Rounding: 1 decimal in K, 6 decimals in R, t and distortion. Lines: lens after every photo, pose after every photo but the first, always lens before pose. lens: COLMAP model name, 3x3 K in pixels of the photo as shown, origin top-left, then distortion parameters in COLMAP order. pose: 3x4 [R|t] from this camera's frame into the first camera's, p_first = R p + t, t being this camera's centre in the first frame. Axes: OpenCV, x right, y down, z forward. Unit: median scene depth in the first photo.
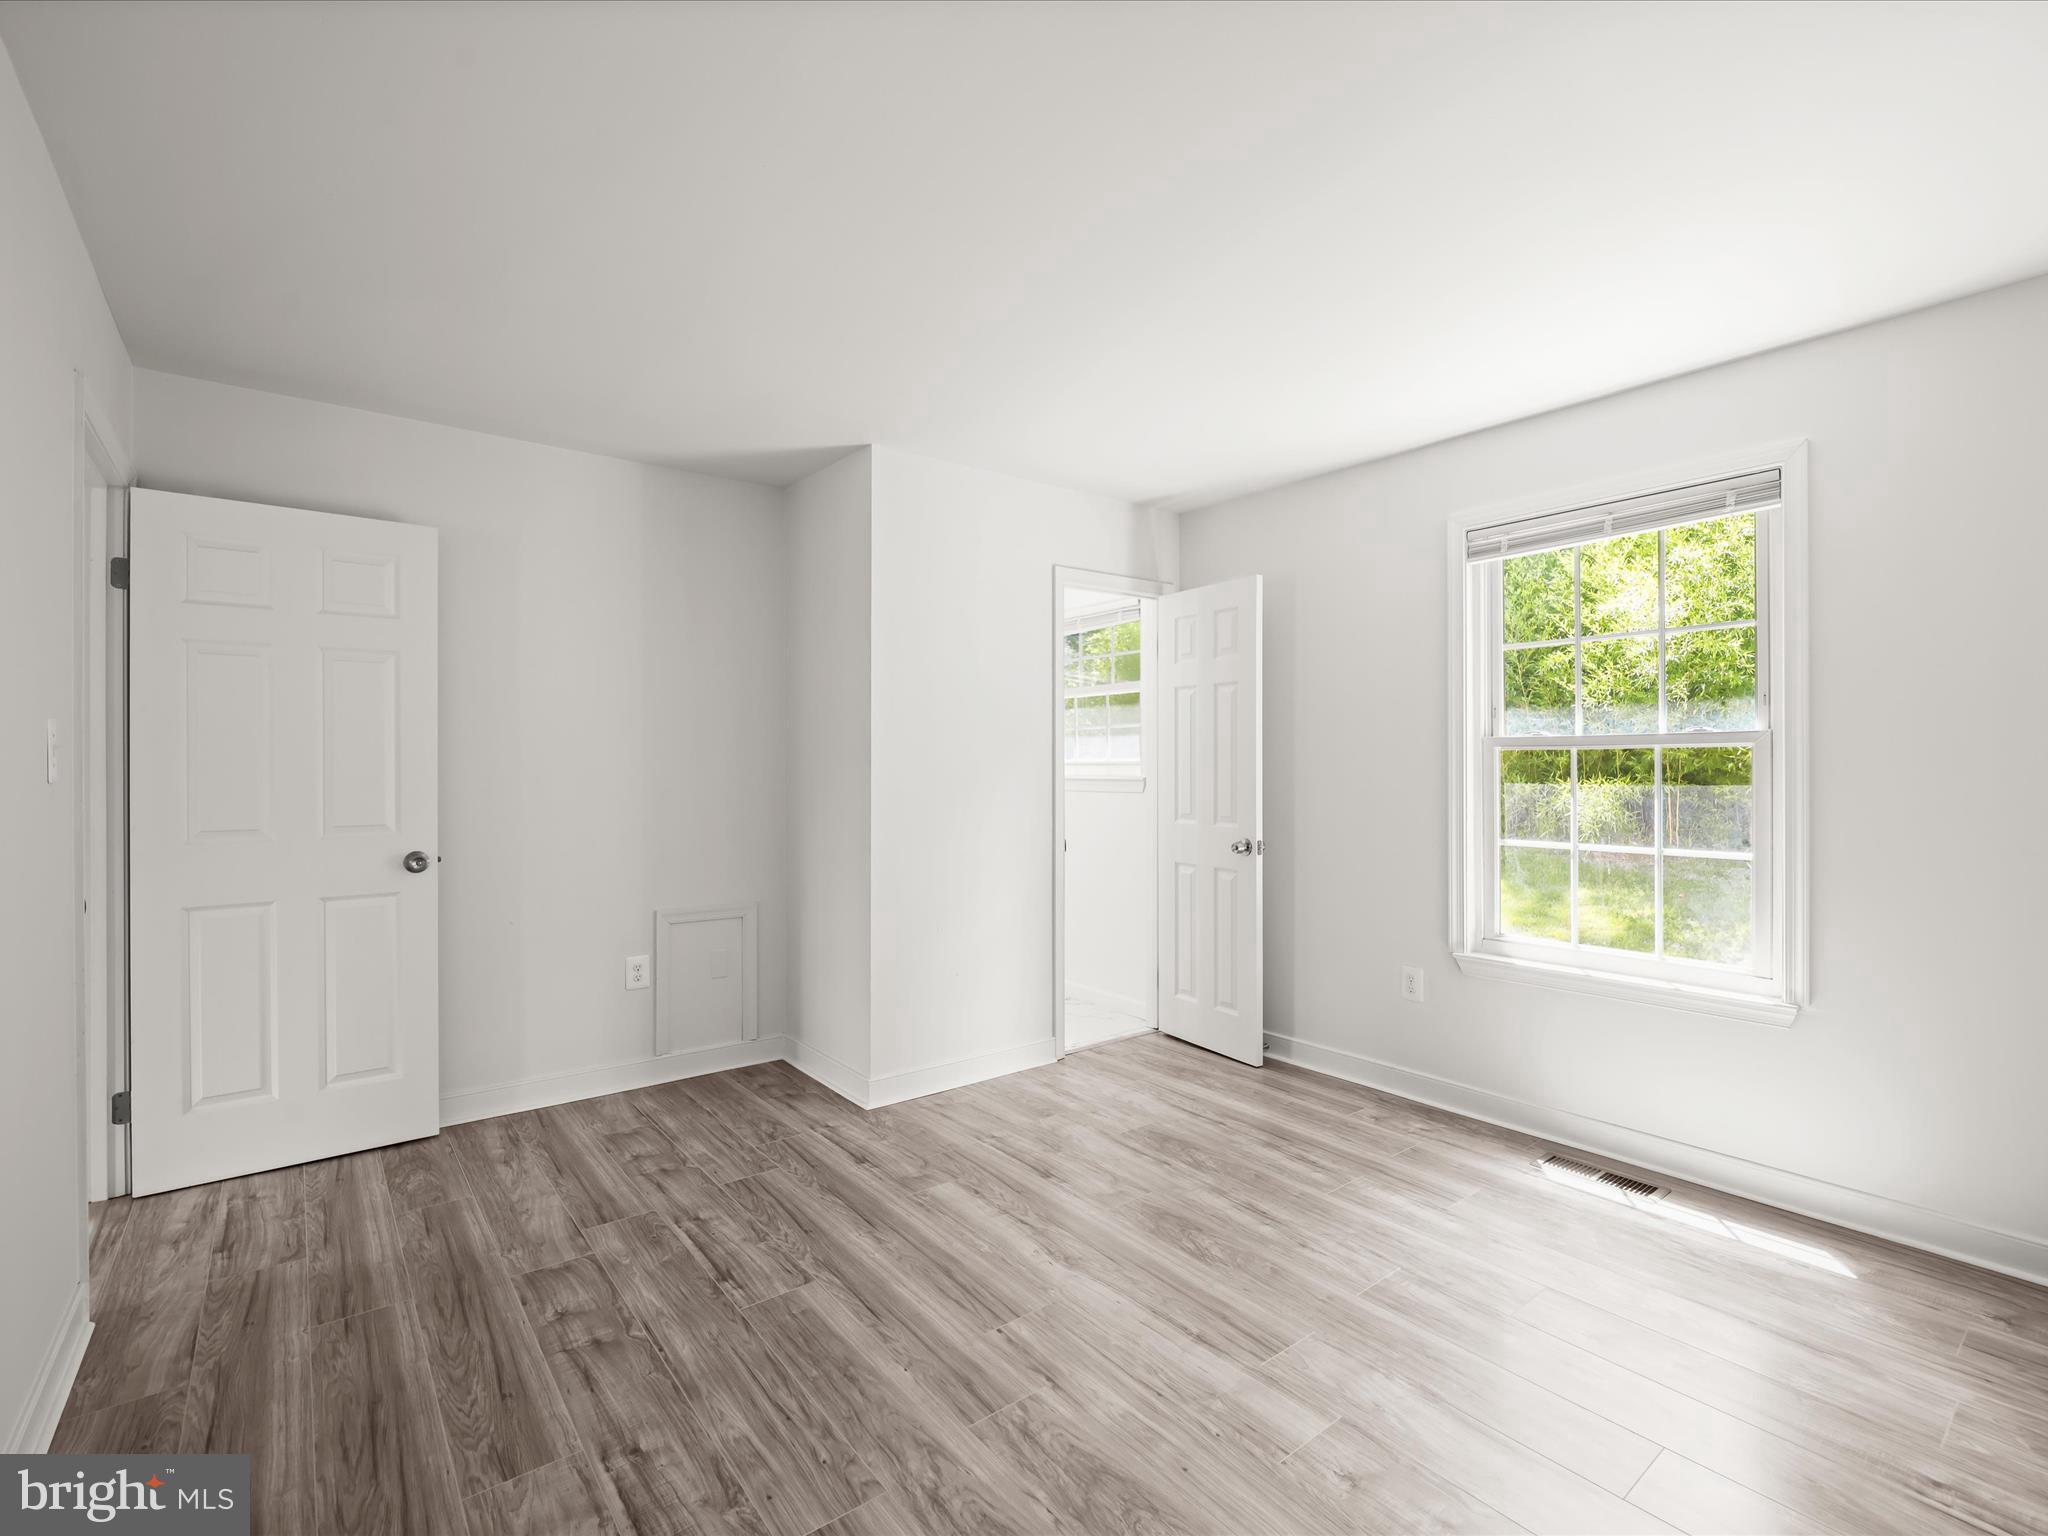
lens RADIAL K [[932.3, 0, 1009.5], [0, 932.3, 749.3], [0, 0, 1]] dist [-0.004094, -0.001772]
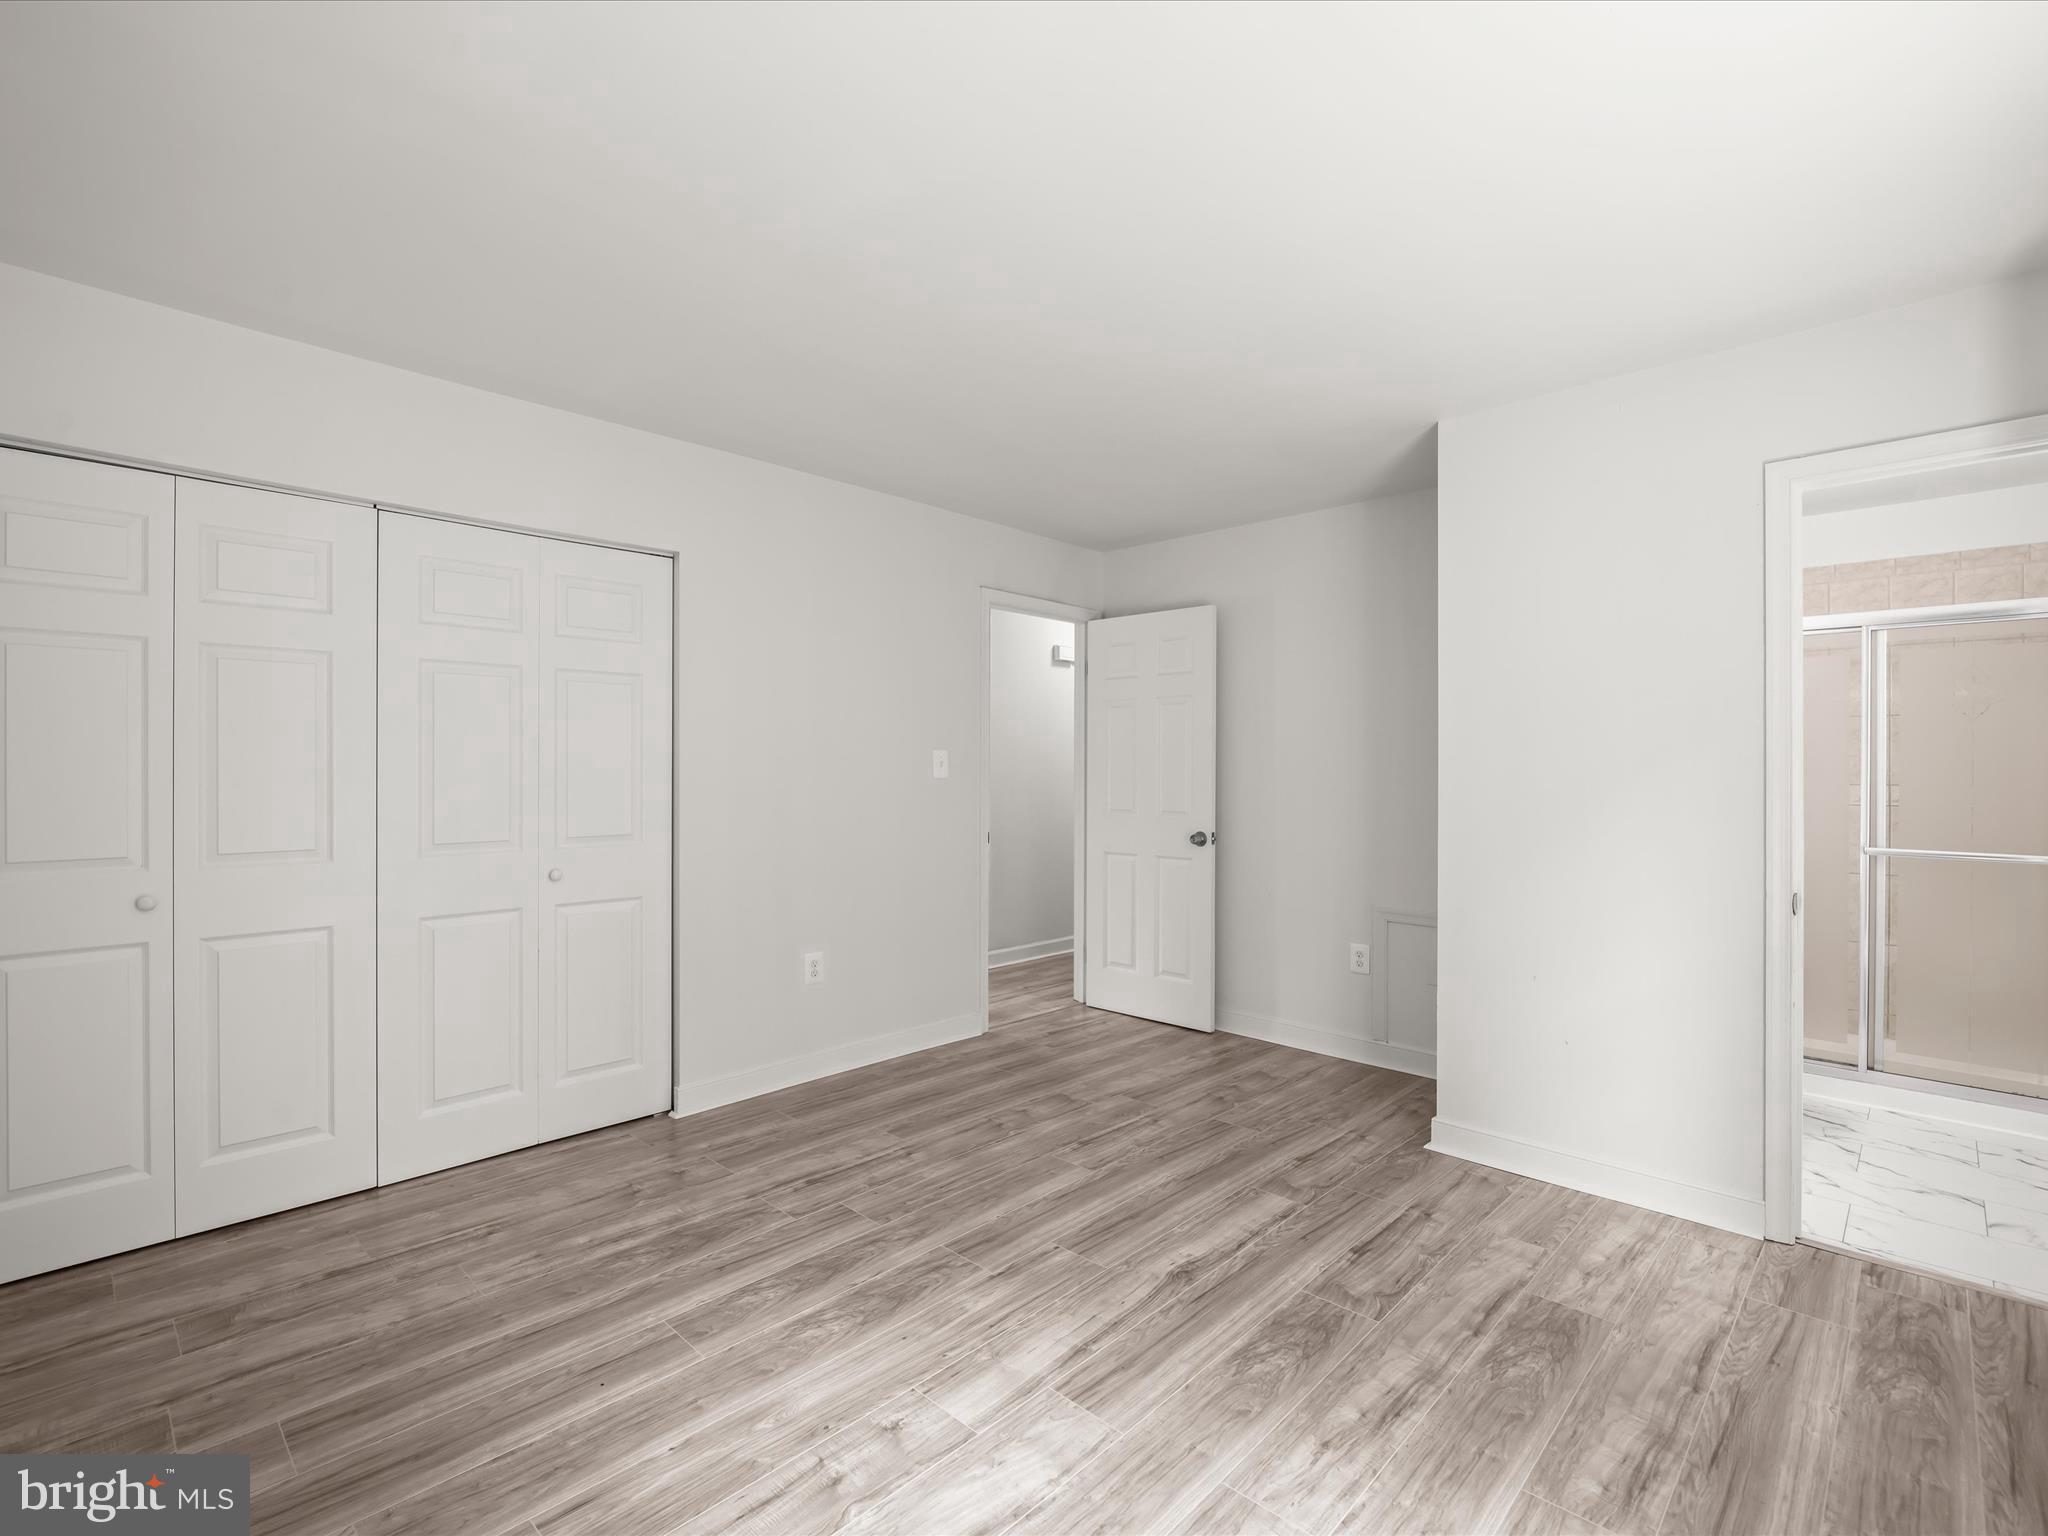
lens RADIAL K [[943.6, 0, 1034.6], [0, 943.6, 745.8], [0, 0, 1]] dist [-0.003905, -0.002526]
pose [[0.156117, -0.024209, -0.987442, 0.976275], [0.009906, 0.999688, -0.022943, 0.009117], [0.987689, -0.006199, 0.156308, 0.646746]]
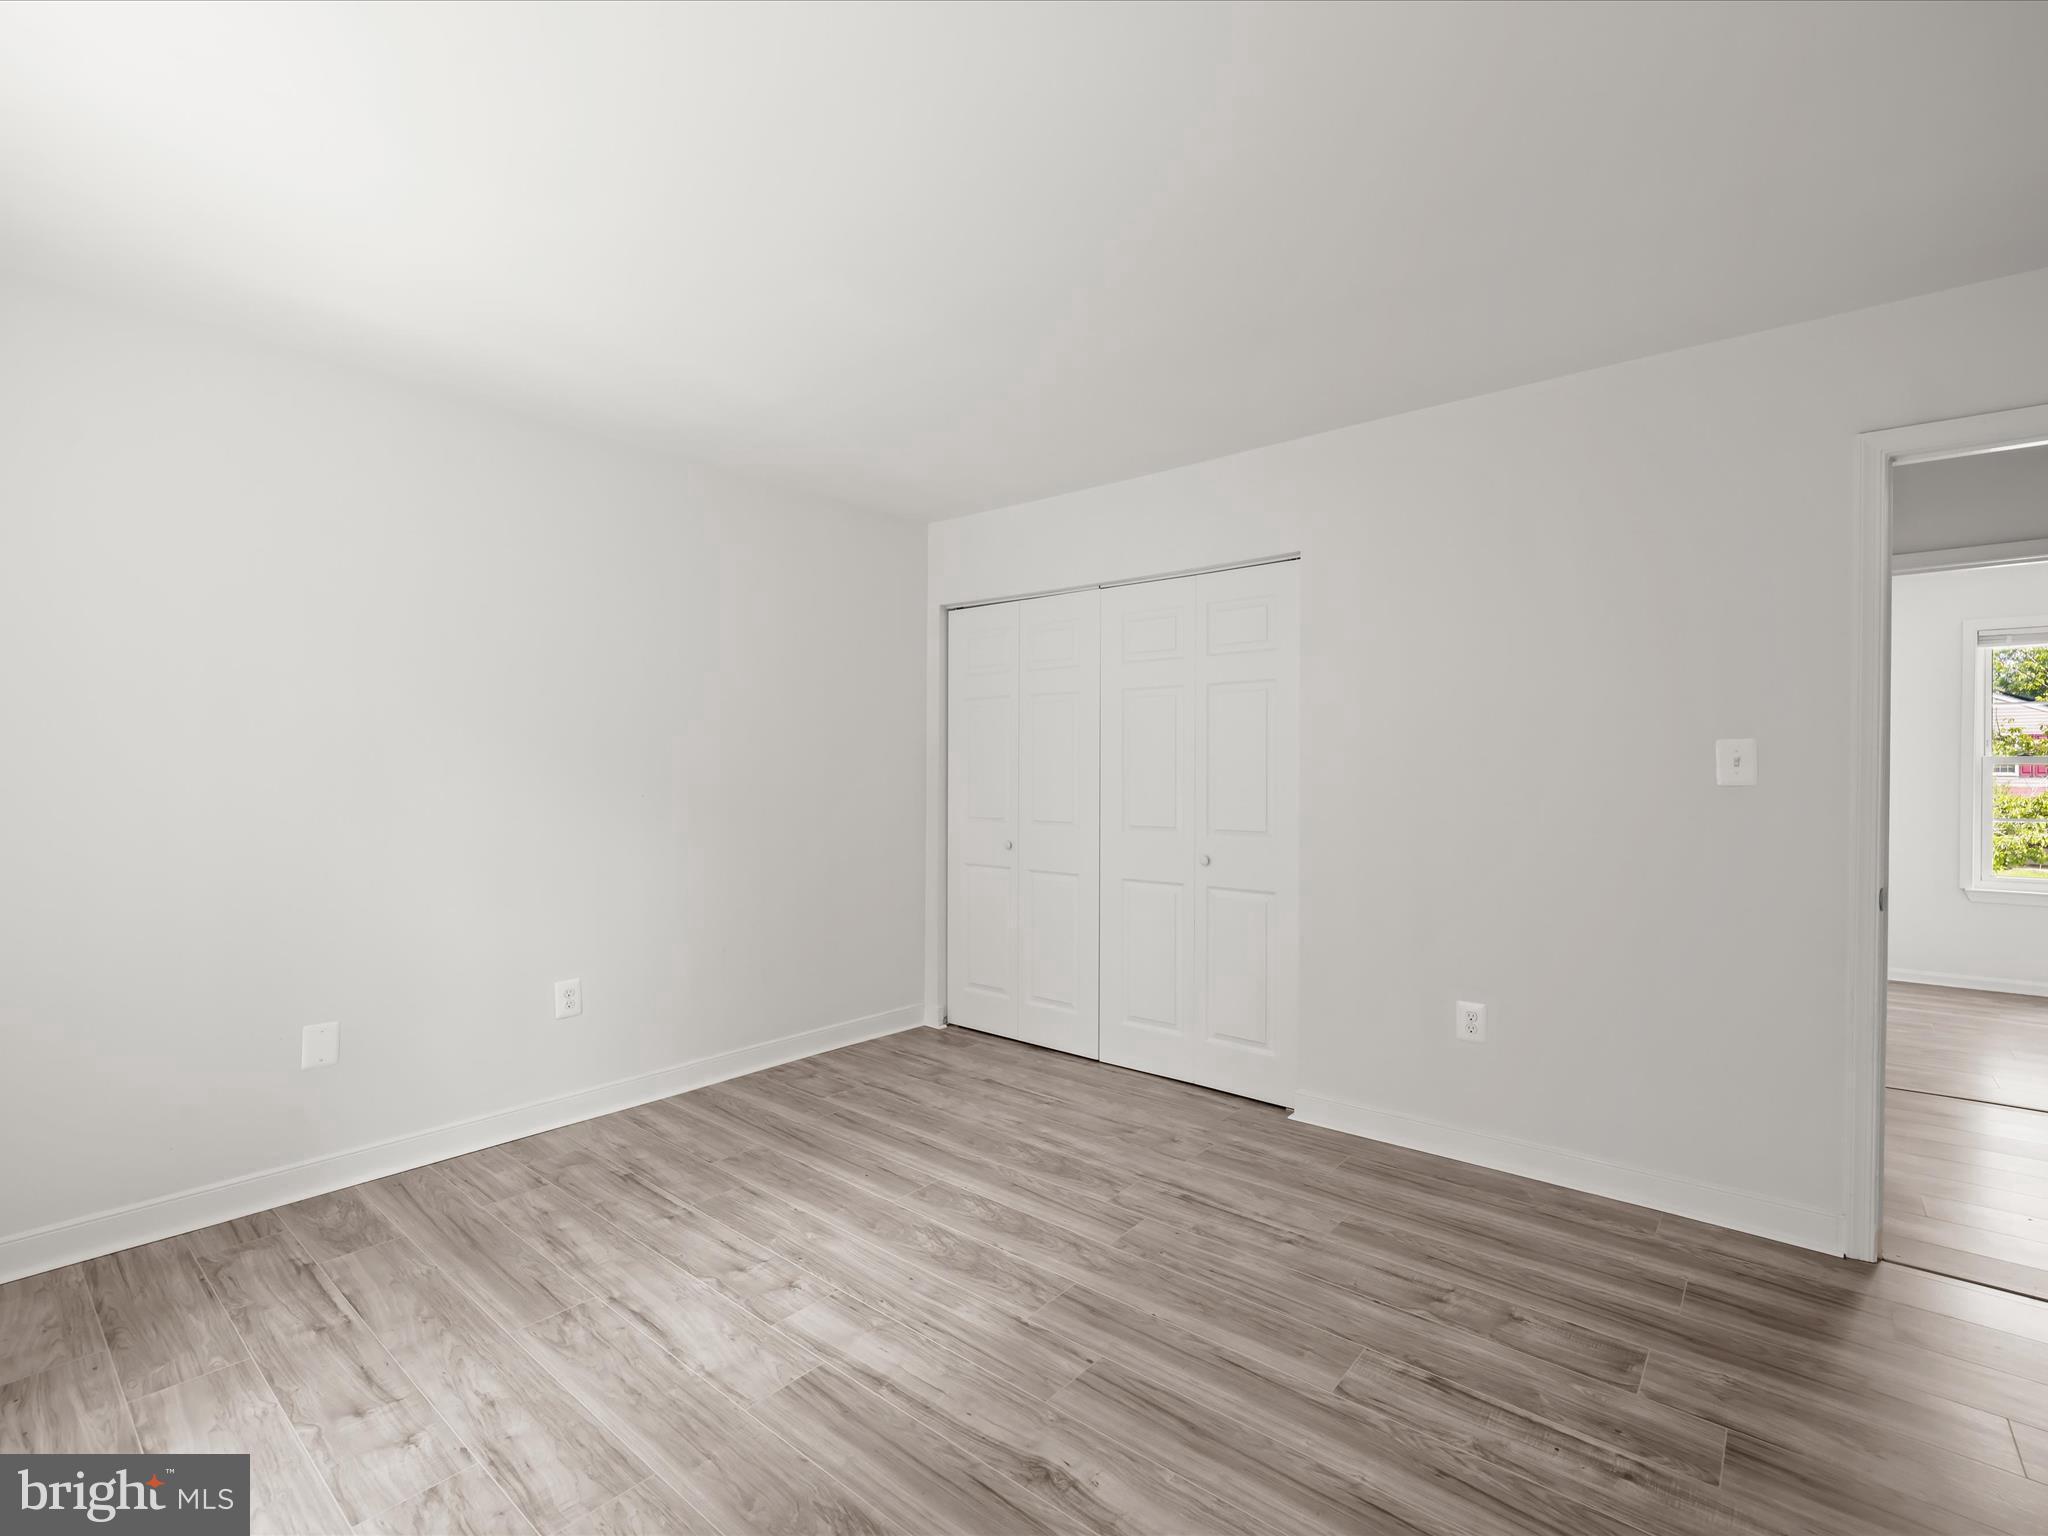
lens RADIAL K [[943.6, 0, 1020.1], [0, 943.6, 750.9], [0, 0, 1]] dist [-0.003905, -0.002526]
pose [[-0.976321, -0.008813, -0.216147, 0.224412], [-0.001823, 0.999470, -0.032515, 0.024771], [0.216319, -0.031351, -0.975819, 1.599150]]
